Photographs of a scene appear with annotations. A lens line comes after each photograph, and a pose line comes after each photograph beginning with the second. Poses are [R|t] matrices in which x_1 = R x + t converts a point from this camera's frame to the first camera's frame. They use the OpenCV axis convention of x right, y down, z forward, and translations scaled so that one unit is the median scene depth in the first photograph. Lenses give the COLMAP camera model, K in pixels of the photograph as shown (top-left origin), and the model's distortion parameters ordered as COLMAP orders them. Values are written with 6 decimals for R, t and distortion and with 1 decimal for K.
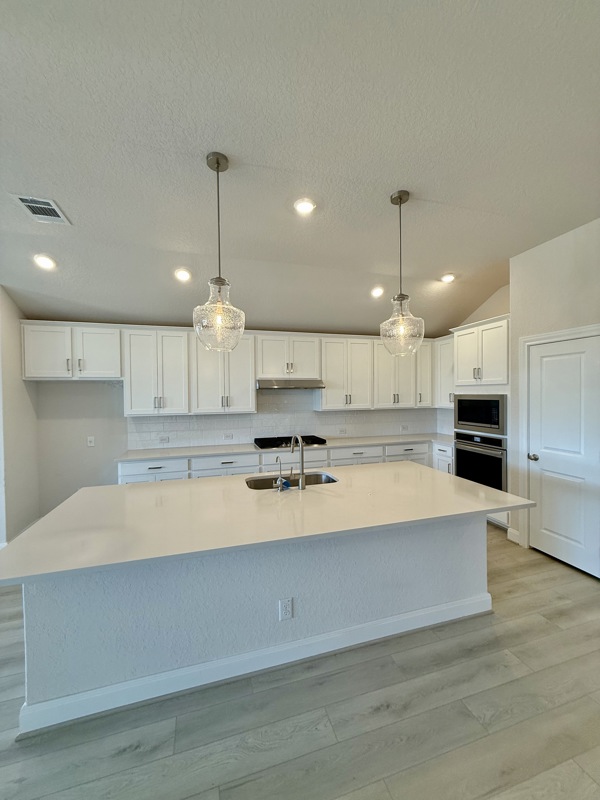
lens RADIAL K [[318.5, 0, 300.7], [0, 318.5, 399.0], [0, 0, 1]] dist [-0.000025, -0.000095]
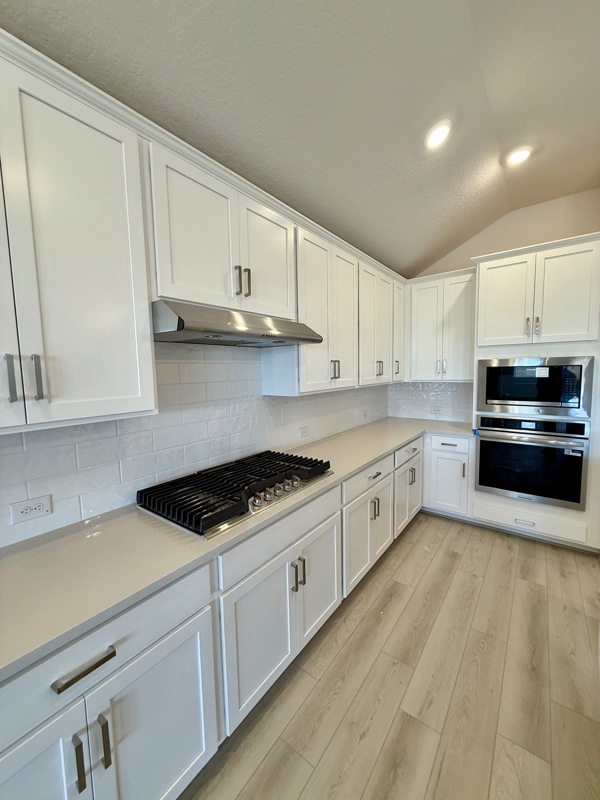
lens RADIAL K [[318.5, 0, 300.7], [0, 318.5, 399.0], [0, 0, 1]] dist [-0.000025, -0.000095]
pose [[0.808156, -0.062102, 0.585685, -0.224815], [0.023700, 0.997049, 0.073017, 0.011191], [-0.588492, -0.045128, 0.807243, 0.745157]]
